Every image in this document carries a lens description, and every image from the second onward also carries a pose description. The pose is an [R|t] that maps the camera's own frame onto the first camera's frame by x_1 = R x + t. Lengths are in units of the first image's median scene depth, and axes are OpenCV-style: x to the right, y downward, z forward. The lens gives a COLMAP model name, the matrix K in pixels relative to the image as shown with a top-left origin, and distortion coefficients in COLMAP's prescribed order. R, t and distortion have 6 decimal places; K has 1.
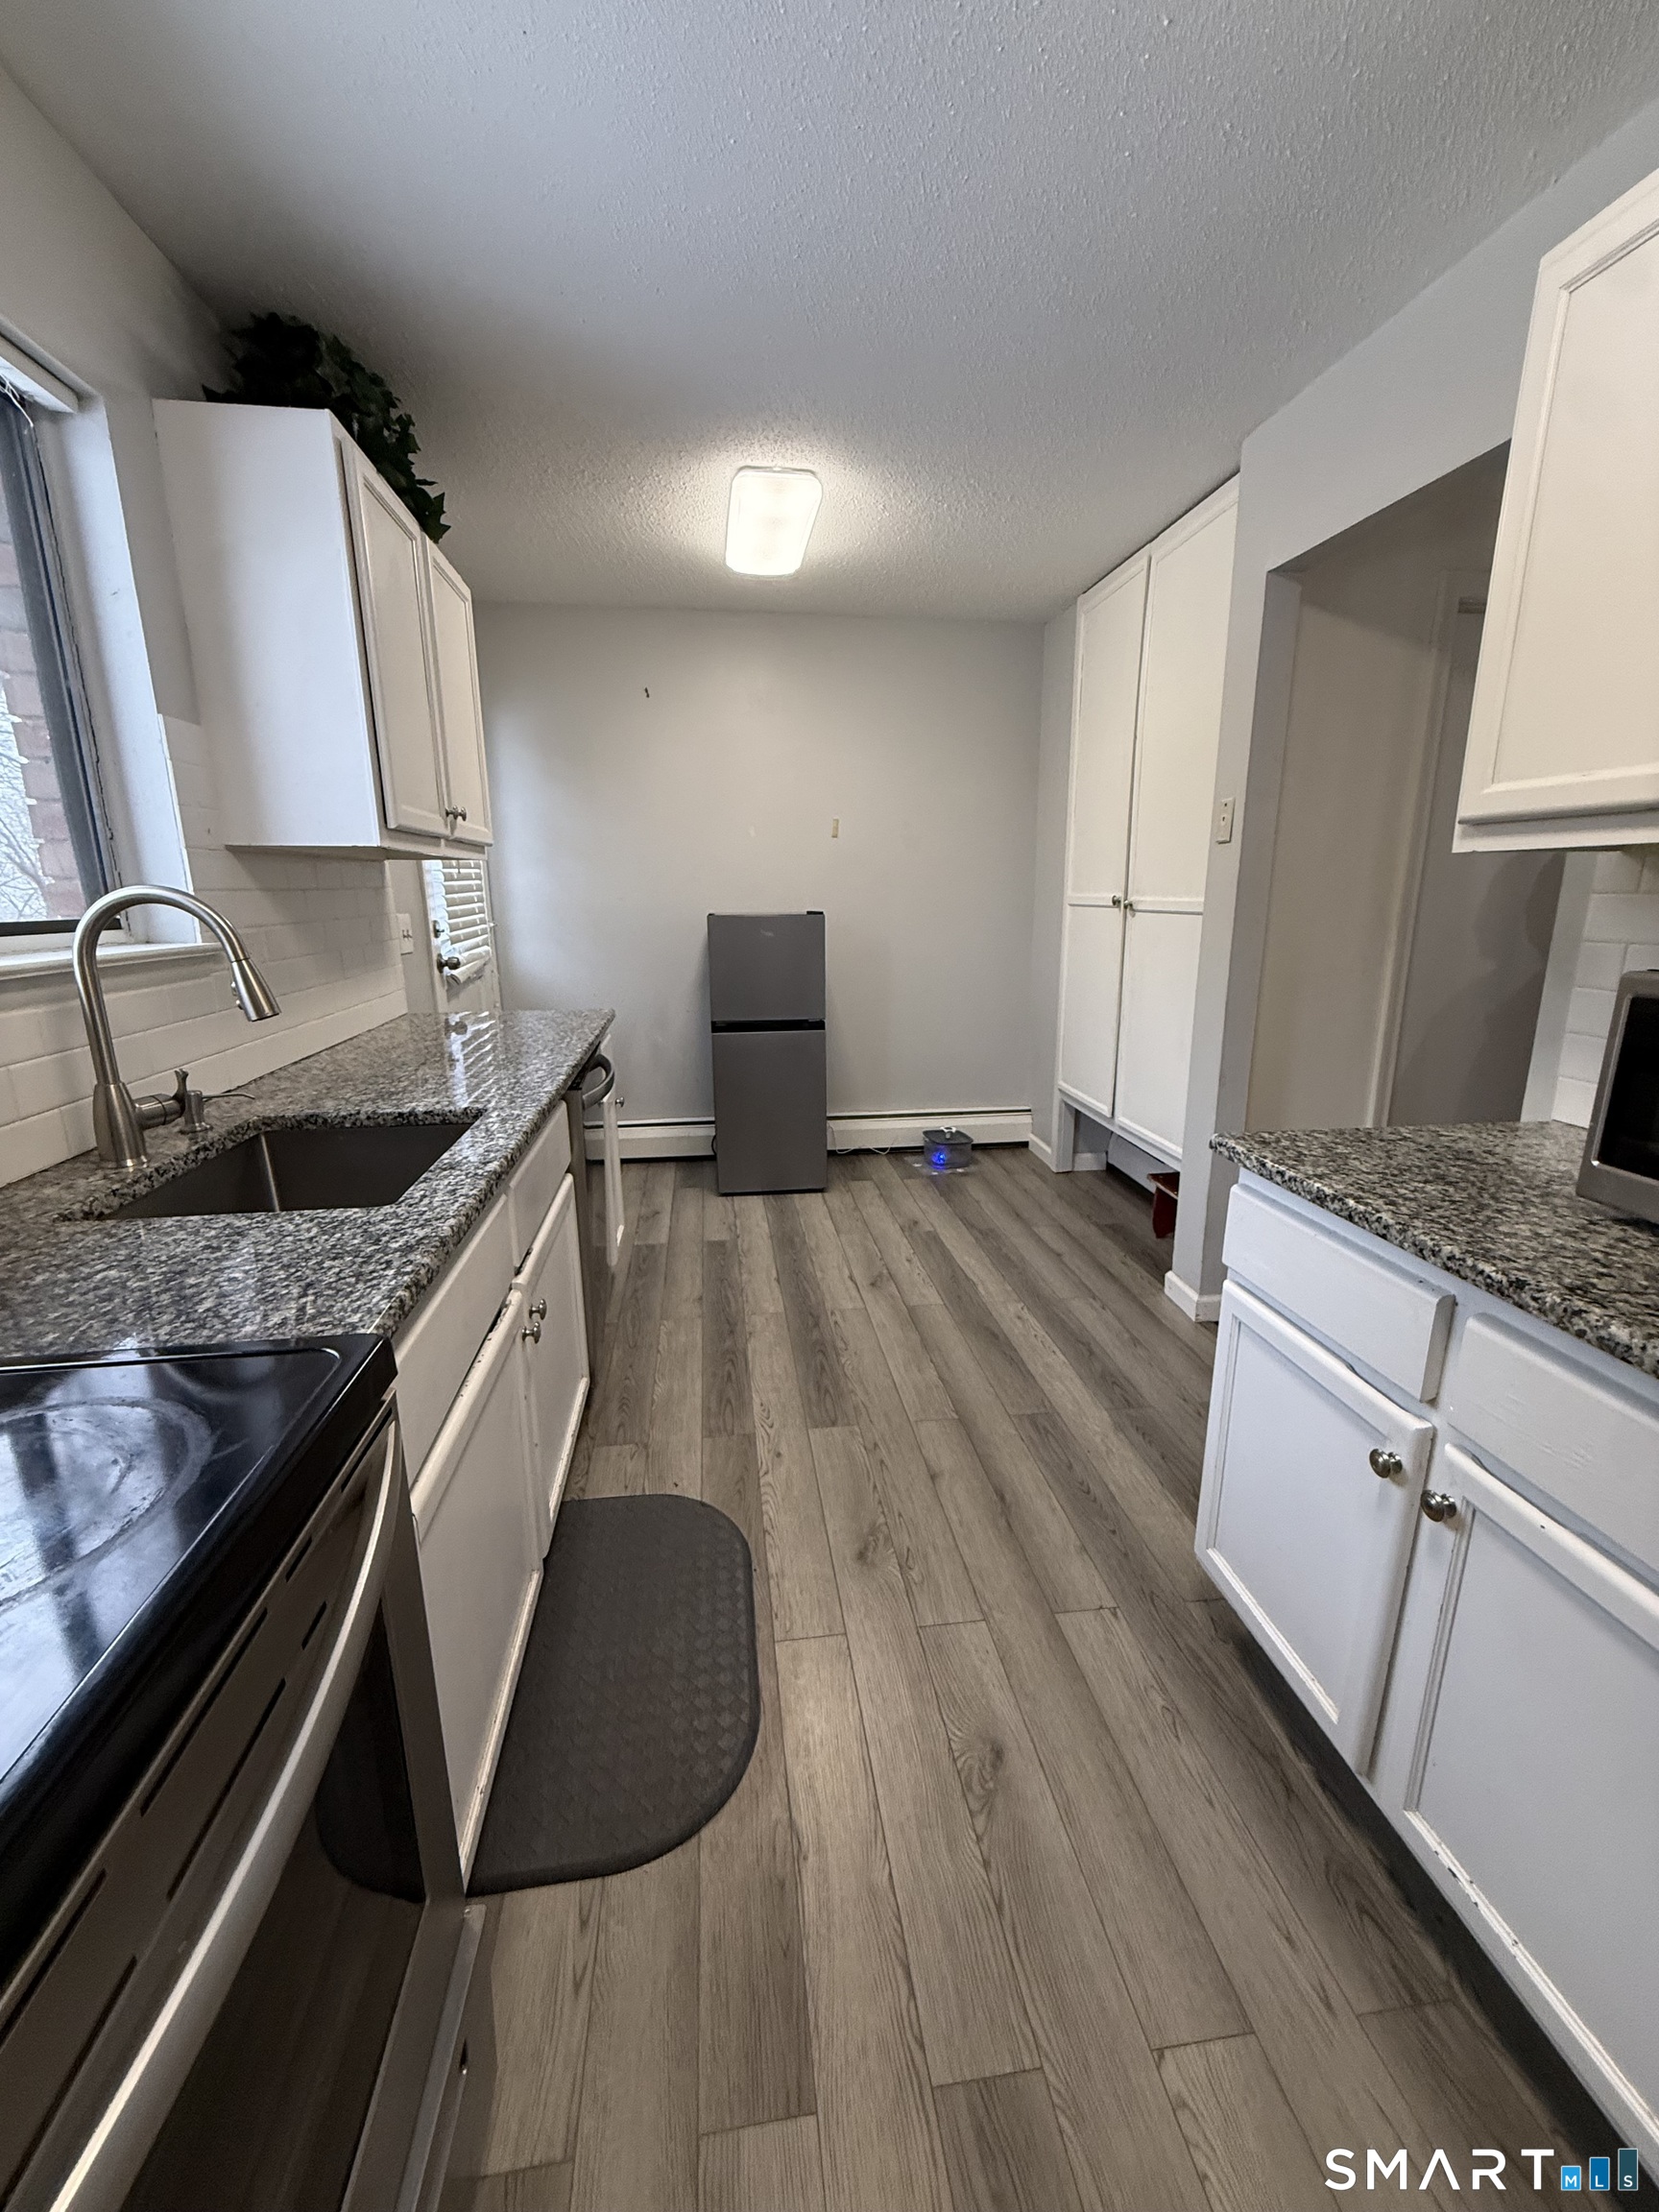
lens RADIAL K [[882.7, 0, 829.3], [0, 882.7, 1102.0], [0, 0, 1]] dist [0.000164, -0.000331]
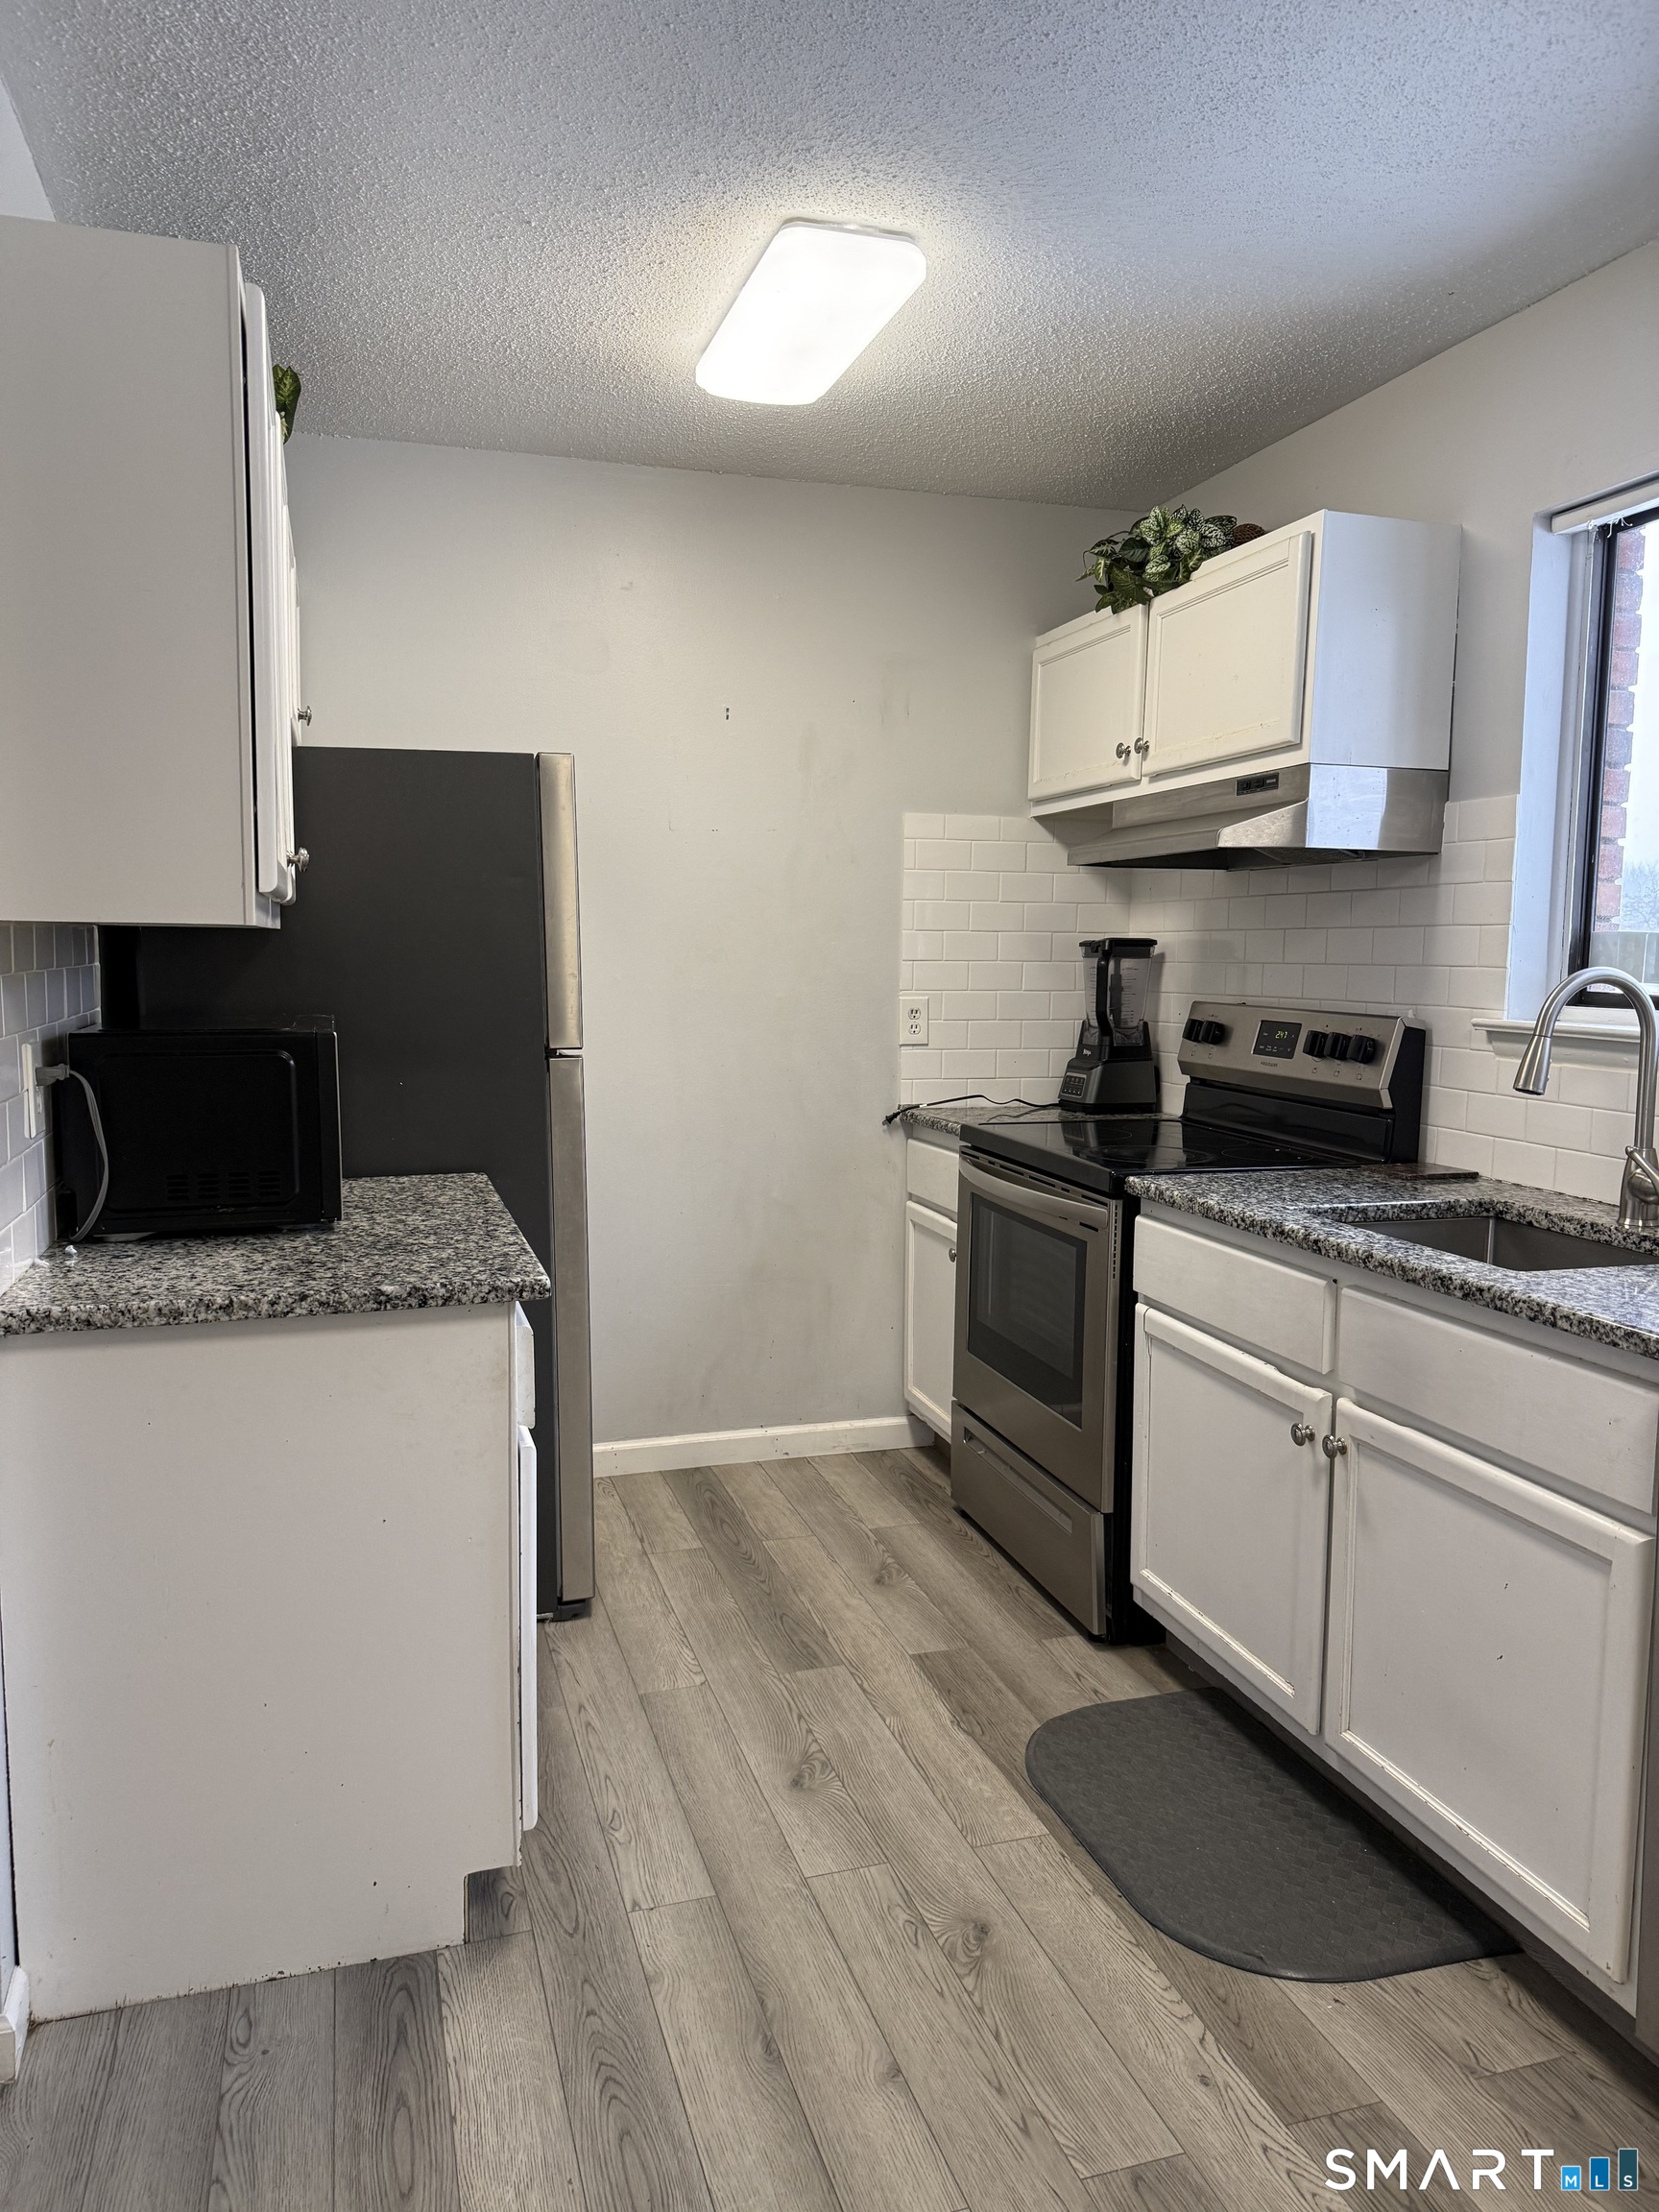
lens RADIAL K [[1555.3, 0, 831.9], [0, 1555.3, 1095.9], [0, 0, 1]] dist [0.066420, -0.076275]
pose [[-0.986409, 0.011628, -0.163895, 0.180652], [-0.042516, 0.945458, 0.322958, -0.252985], [0.158711, 0.325537, -0.932114, 1.005562]]
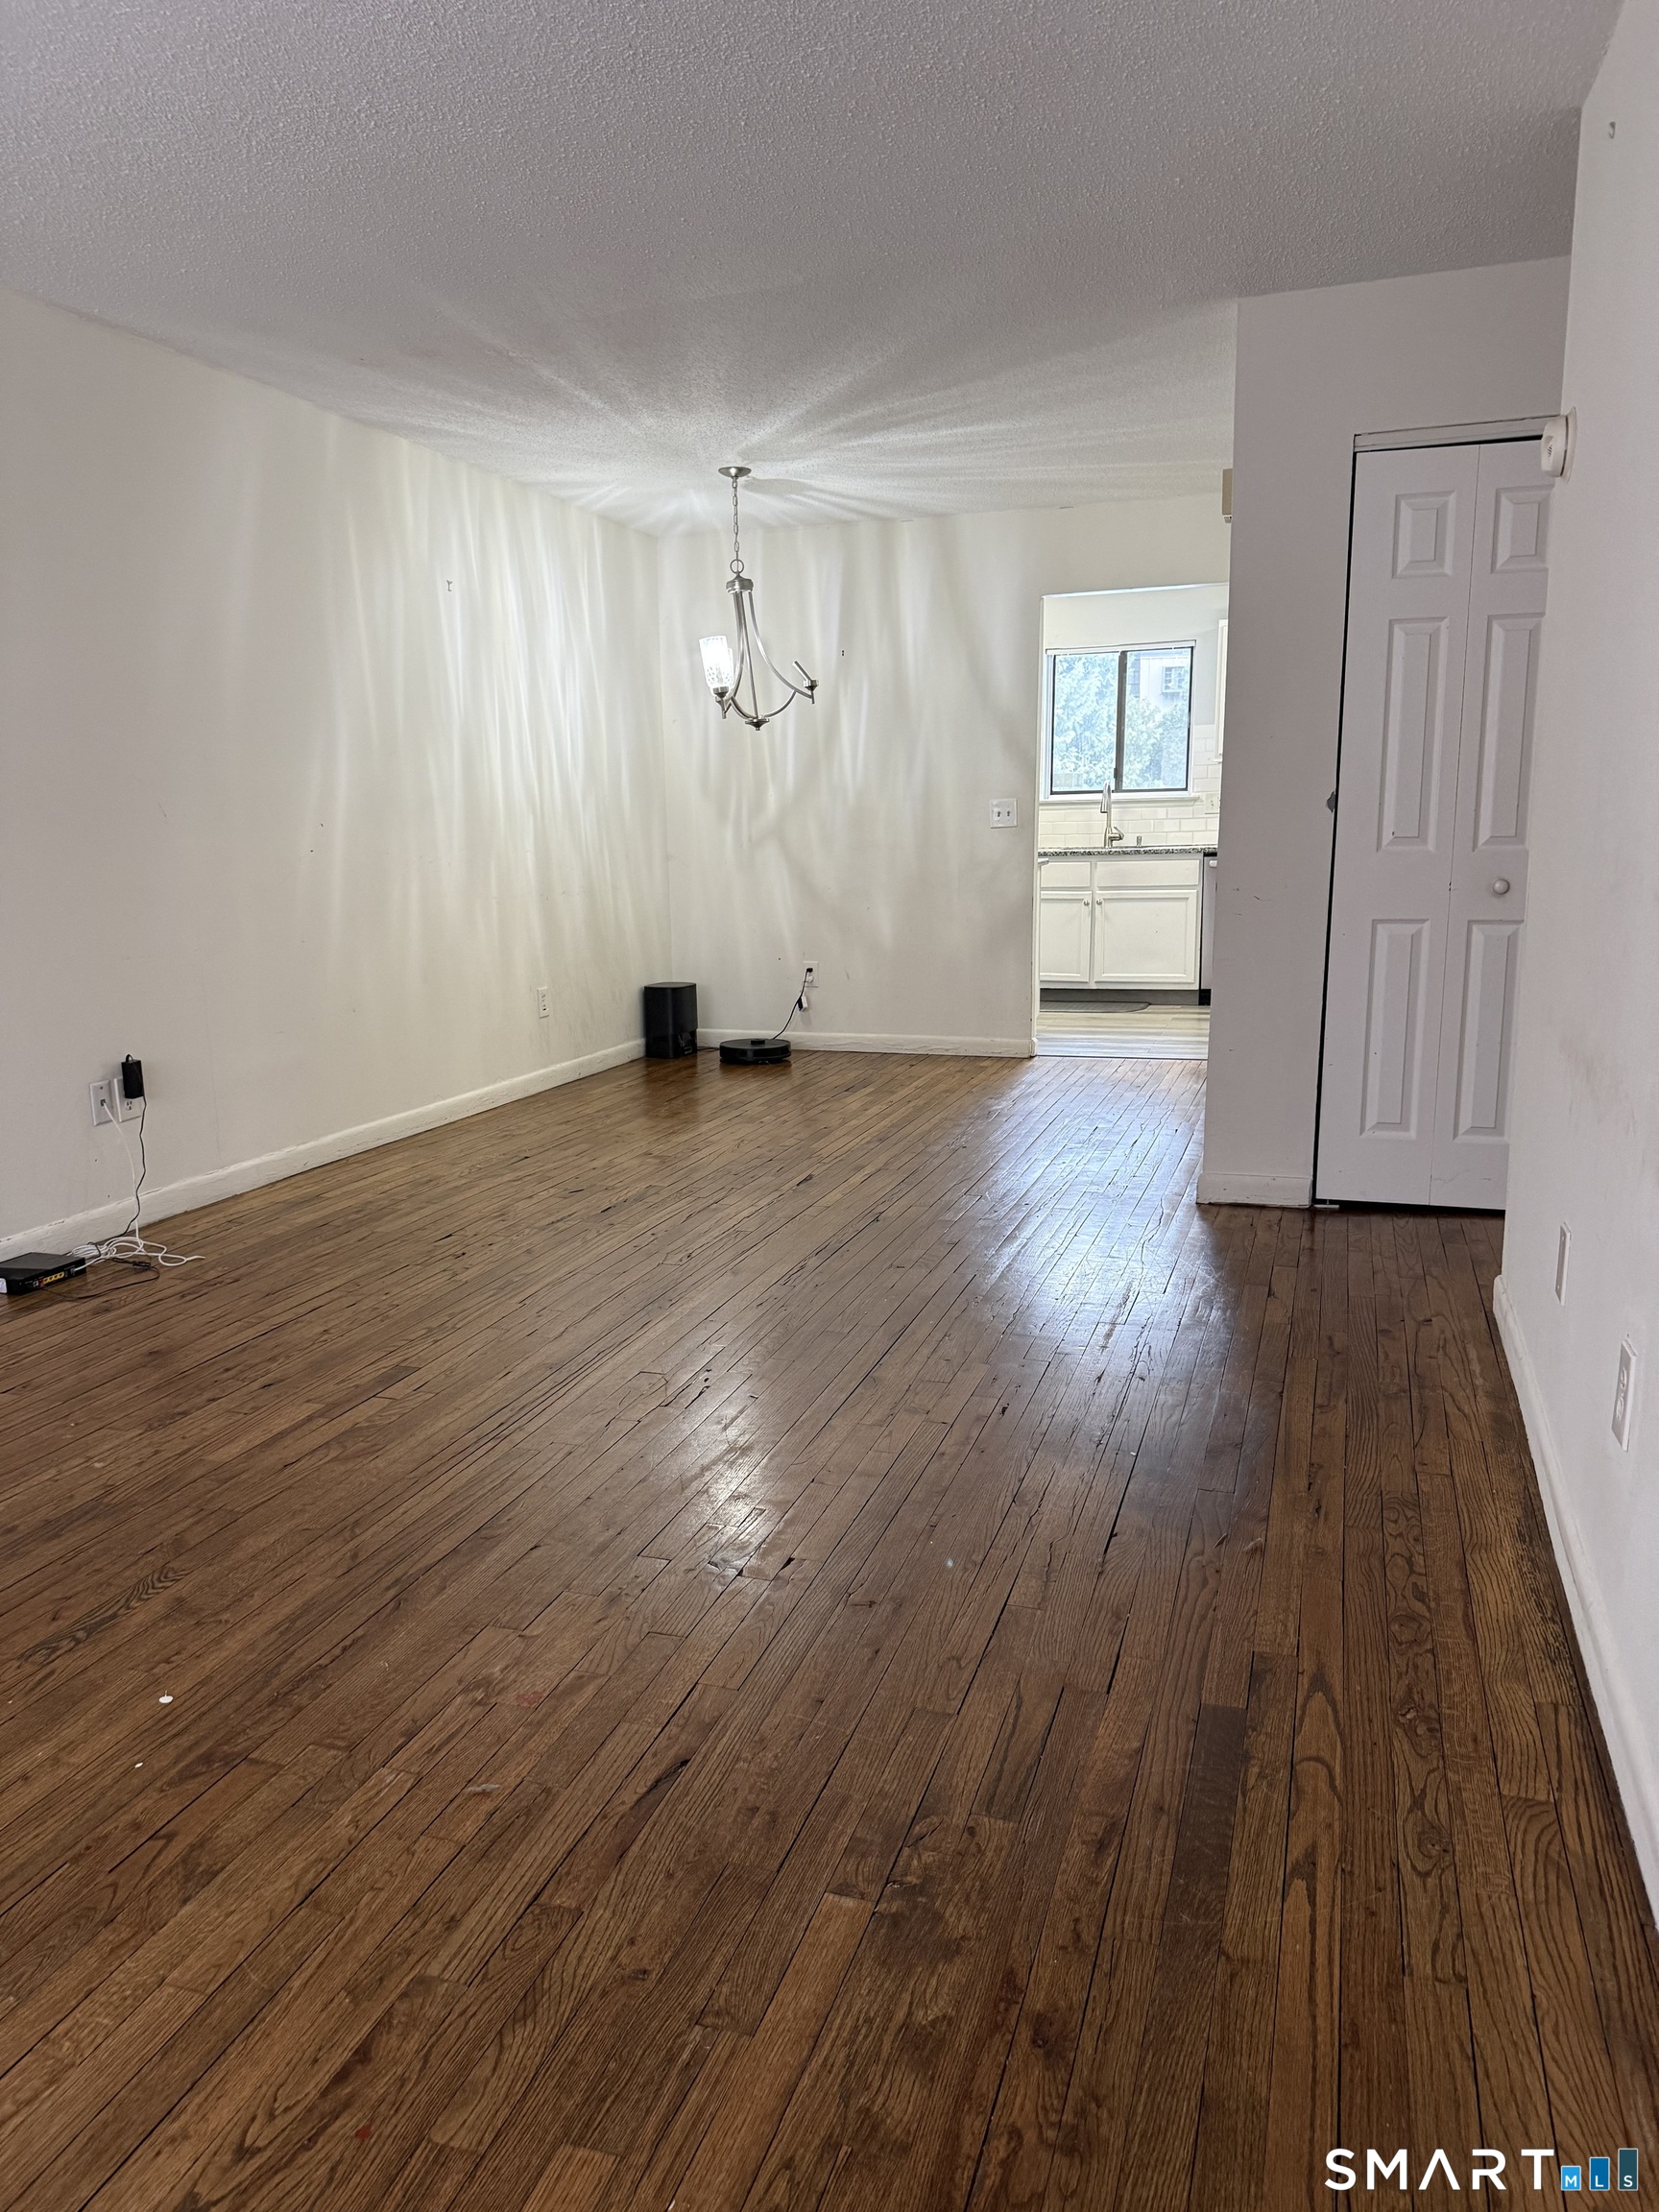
lens RADIAL K [[1529.3, 0, 830.4], [0, 1529.3, 1112.6], [0, 0, 1]] dist [0.119972, -0.172186]
pose [[-0.440329, 0.179478, -0.879715, 2.521386], [-0.194133, 0.937605, 0.288460, -0.235123], [0.876597, 0.297799, -0.378012, 1.167652]]
